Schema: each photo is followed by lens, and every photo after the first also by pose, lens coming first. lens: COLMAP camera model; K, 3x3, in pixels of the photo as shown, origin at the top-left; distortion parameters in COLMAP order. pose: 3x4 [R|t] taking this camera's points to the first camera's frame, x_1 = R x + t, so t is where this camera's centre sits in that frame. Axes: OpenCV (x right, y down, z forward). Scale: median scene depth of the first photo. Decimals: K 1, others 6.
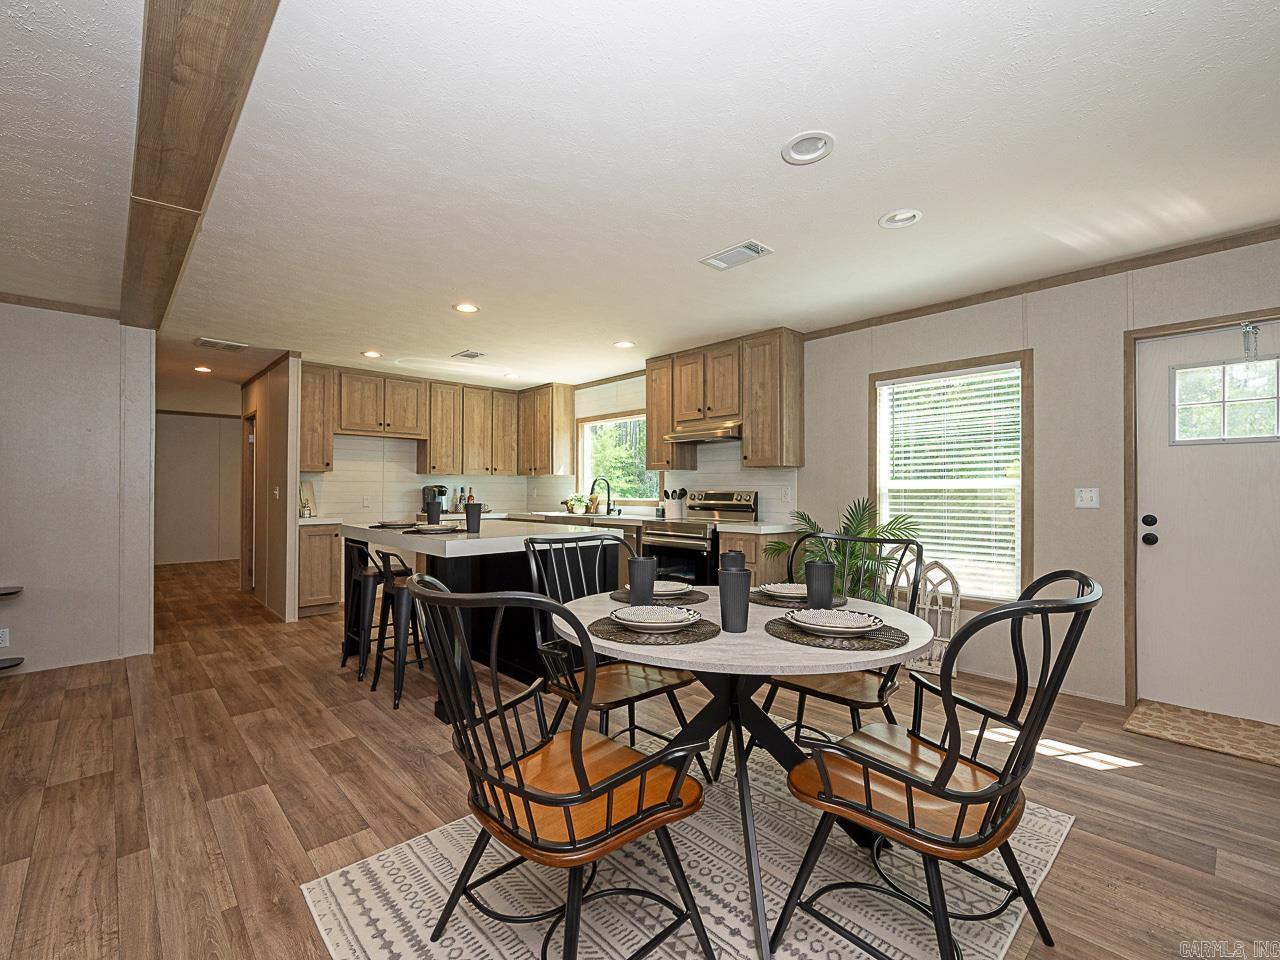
lens RADIAL K [[587.9, 0, 636.4], [0, 587.9, 484.6], [0, 0, 1]] dist [0.007733, -0.002463]
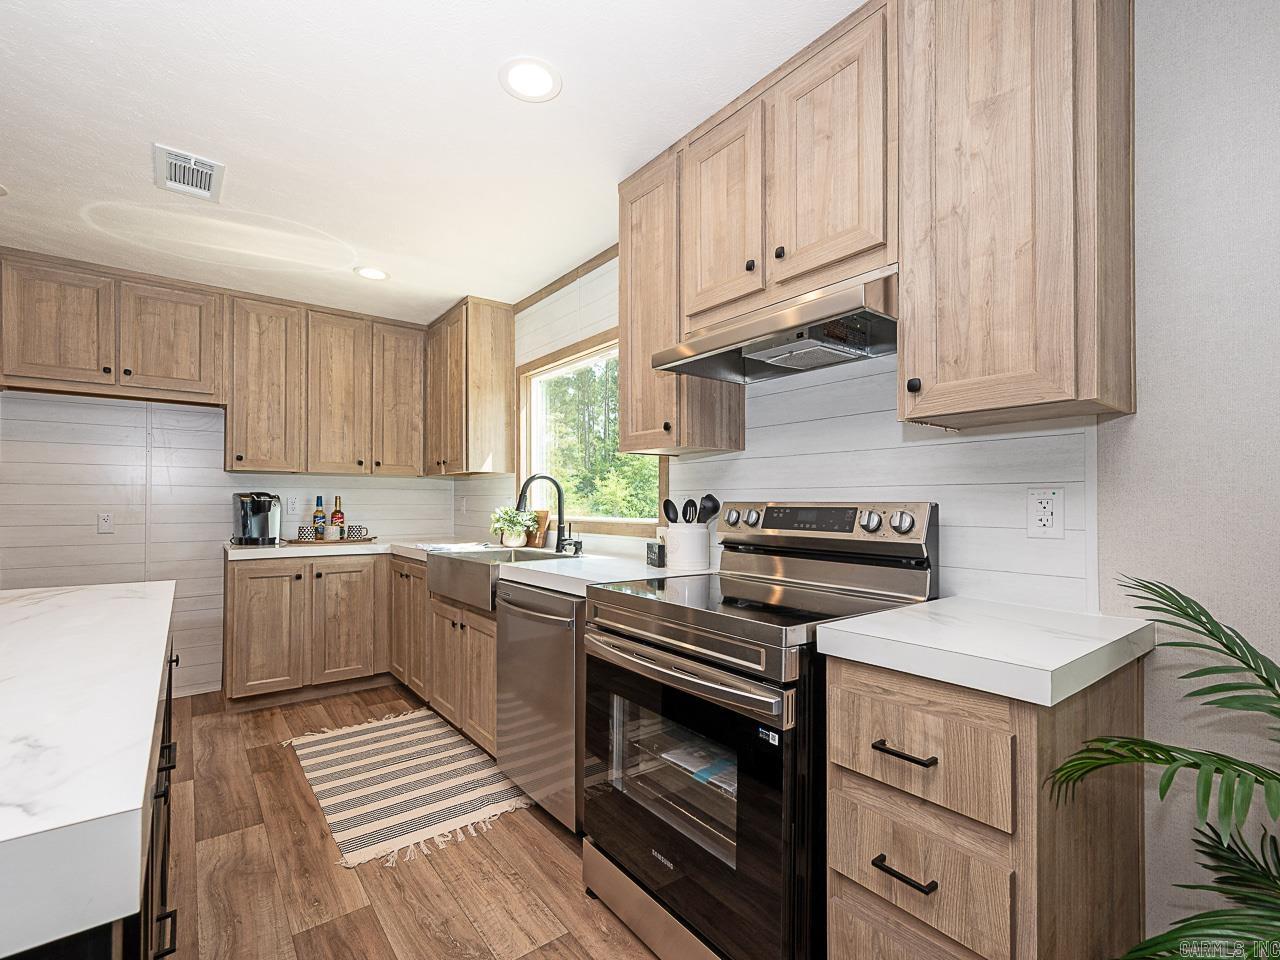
lens RADIAL K [[587.9, 0, 656.2], [0, 587.9, 497.6], [0, 0, 1]] dist [0.007733, -0.002463]
pose [[0.999111, -0.003133, -0.042049, 0.059990], [0.003340, 0.999983, 0.004853, 0.005708], [0.042033, -0.004989, 0.999104, 0.590494]]
